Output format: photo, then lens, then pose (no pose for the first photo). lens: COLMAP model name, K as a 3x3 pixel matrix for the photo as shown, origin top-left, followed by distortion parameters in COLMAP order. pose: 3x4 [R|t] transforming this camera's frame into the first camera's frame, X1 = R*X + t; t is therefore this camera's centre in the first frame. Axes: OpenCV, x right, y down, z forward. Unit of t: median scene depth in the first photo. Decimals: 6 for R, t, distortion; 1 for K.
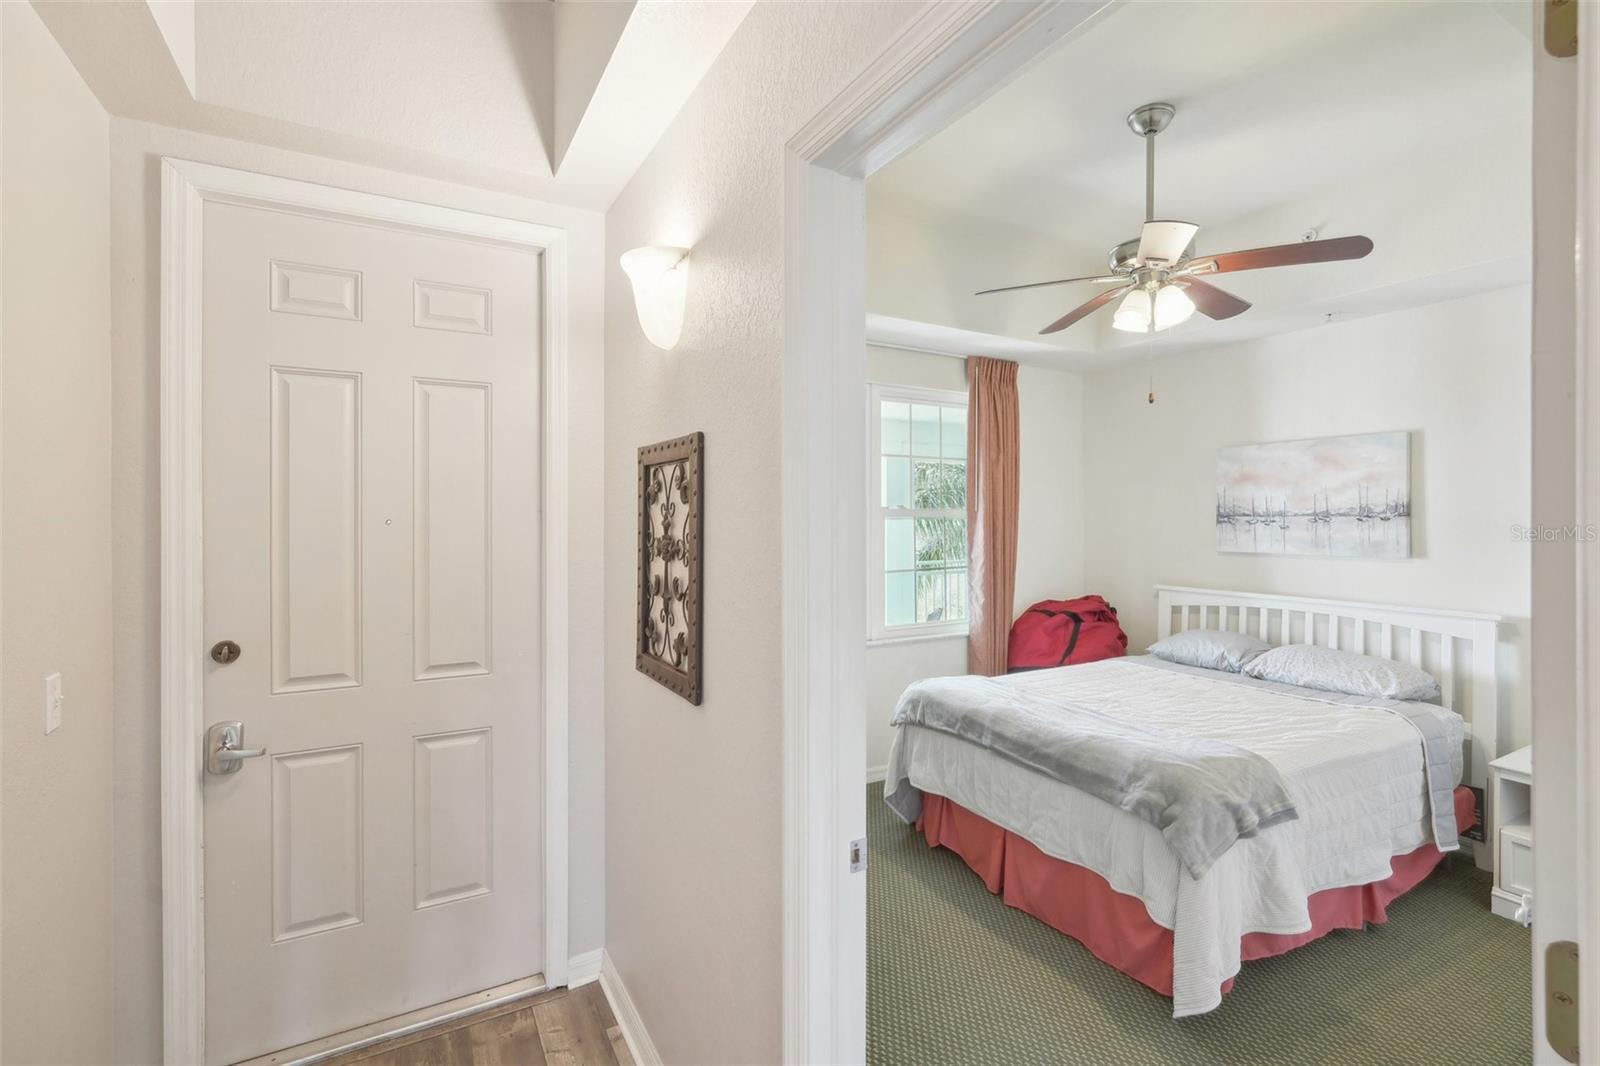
lens RADIAL K [[723.3, 0, 792.7], [0, 723.3, 519.4], [0, 0, 1]] dist [-0.002066, 0.004212]
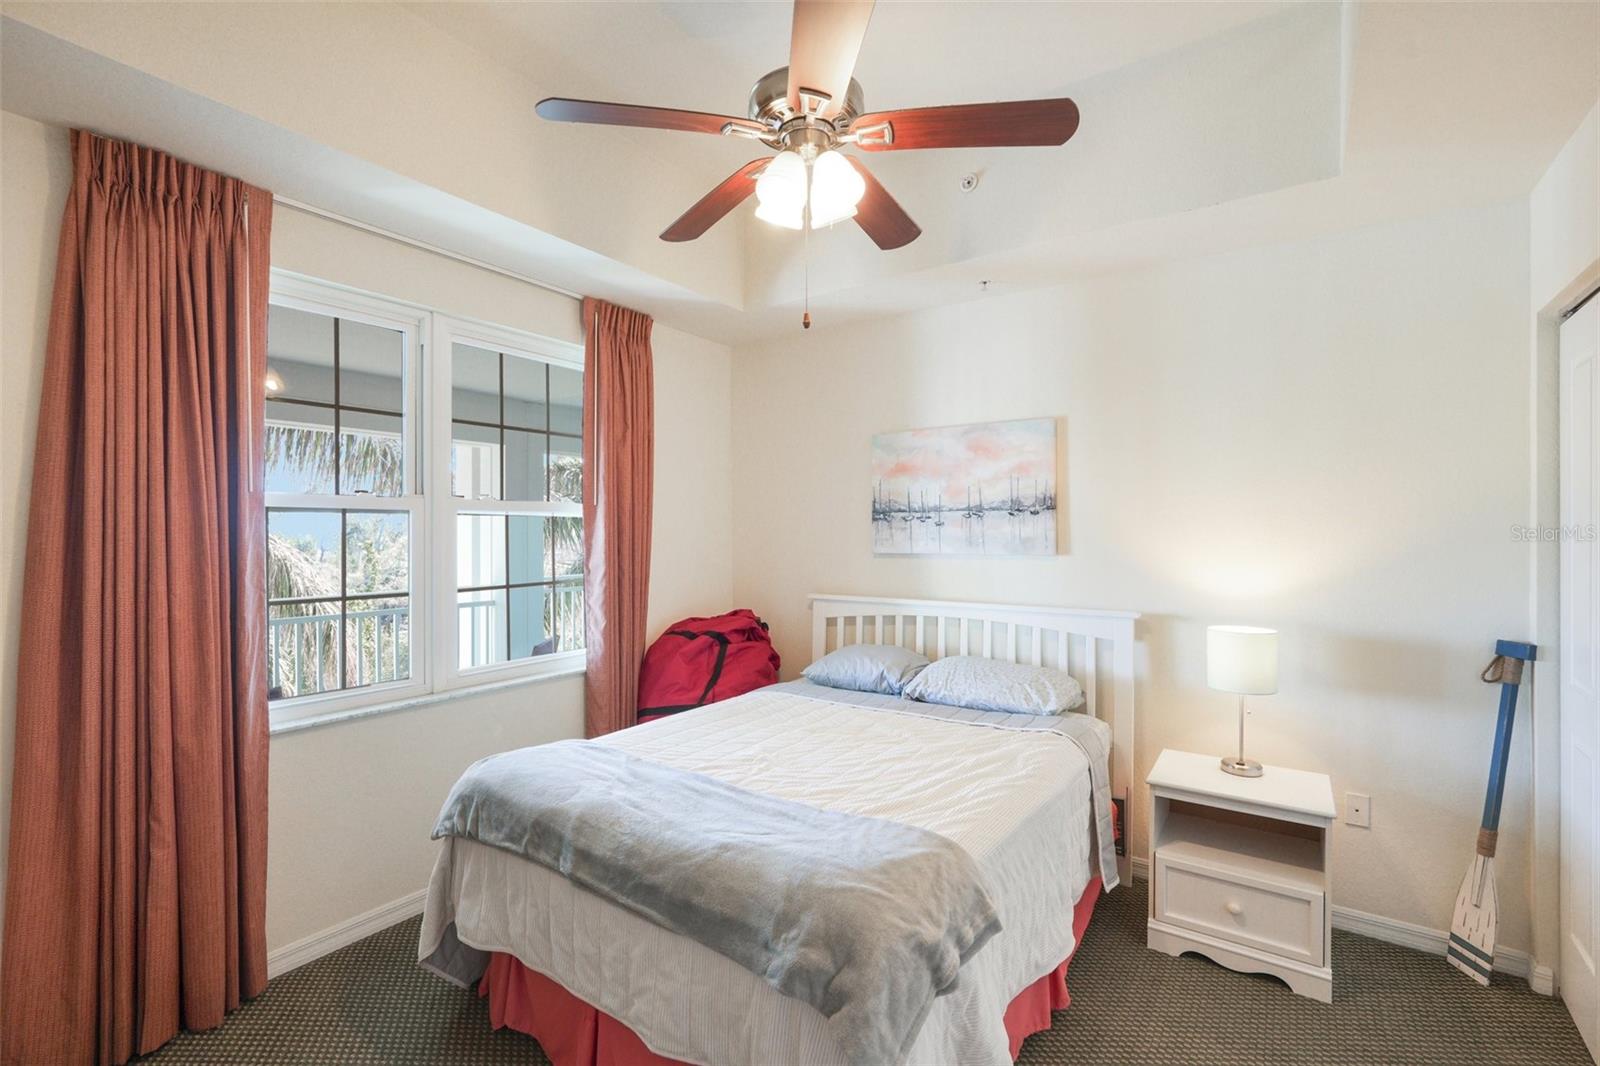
lens RADIAL K [[723.3, 0, 795.5], [0, 723.3, 529.7], [0, 0, 1]] dist [-0.002066, 0.004212]
pose [[0.900197, -0.001063, 0.435482, 0.154992], [0.003648, 0.999980, -0.005100, 0.025291], [-0.435468, 0.006179, 0.900183, 0.321034]]
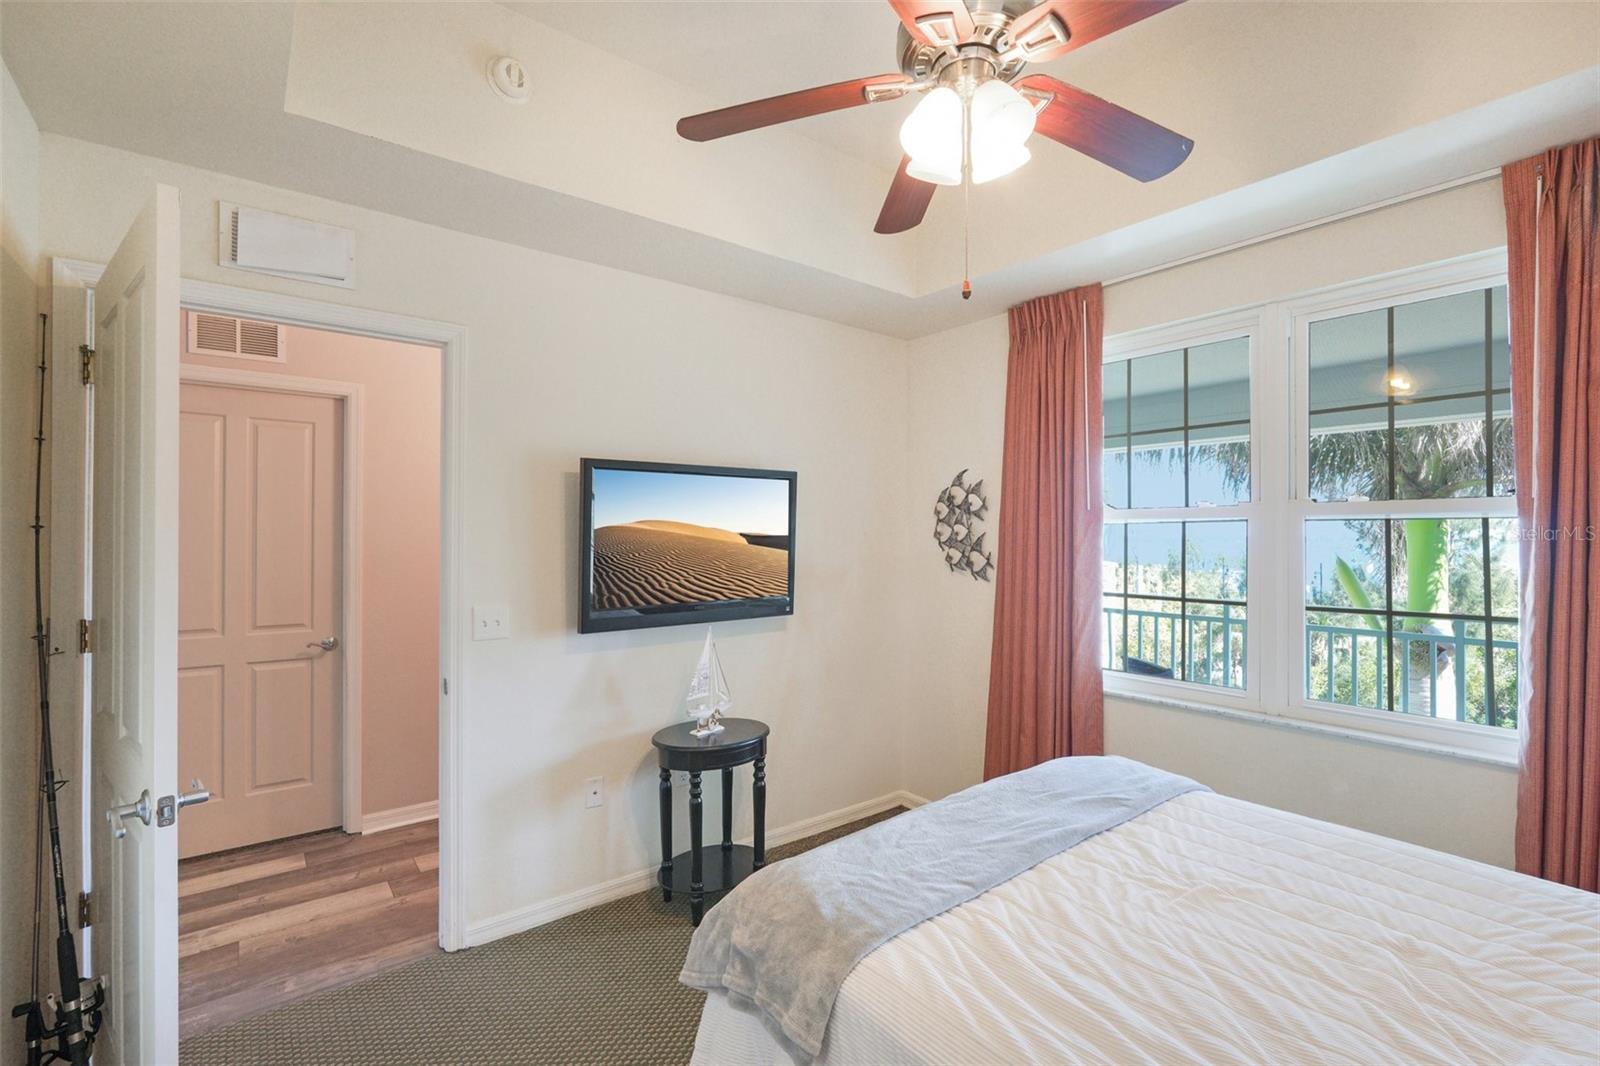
lens RADIAL K [[723.3, 0, 787.1], [0, 723.3, 540.1], [0, 0, 1]] dist [-0.002066, 0.004212]
pose [[0.146743, 0.003921, -0.989167, 0.846698], [-0.003967, 0.999986, 0.003376, 0.021038], [0.989167, 0.003429, 0.146757, 0.634866]]
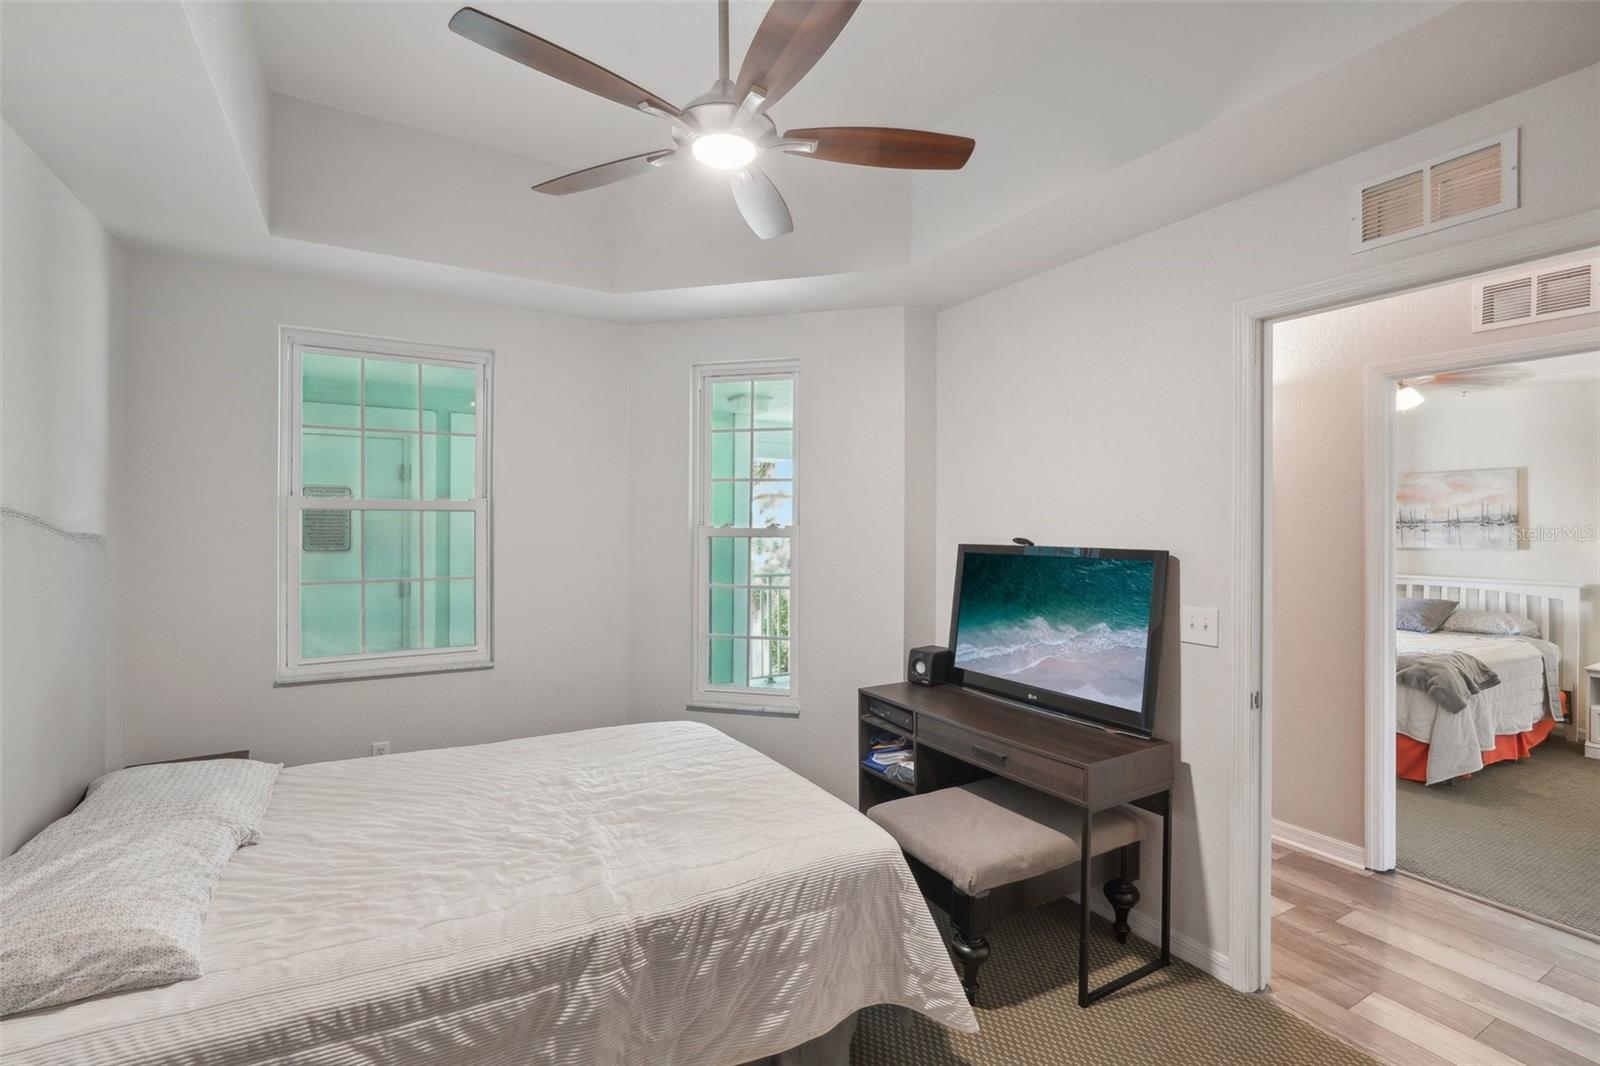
lens RADIAL K [[723.3, 0, 790.6], [0, 723.3, 526.3], [0, 0, 1]] dist [-0.002066, 0.004212]
pose [[0.999676, 0.008264, 0.024080, -0.770664], [-0.008083, 0.999939, -0.007578, 0.028559], [-0.024141, 0.007381, 0.999681, -0.536695]]
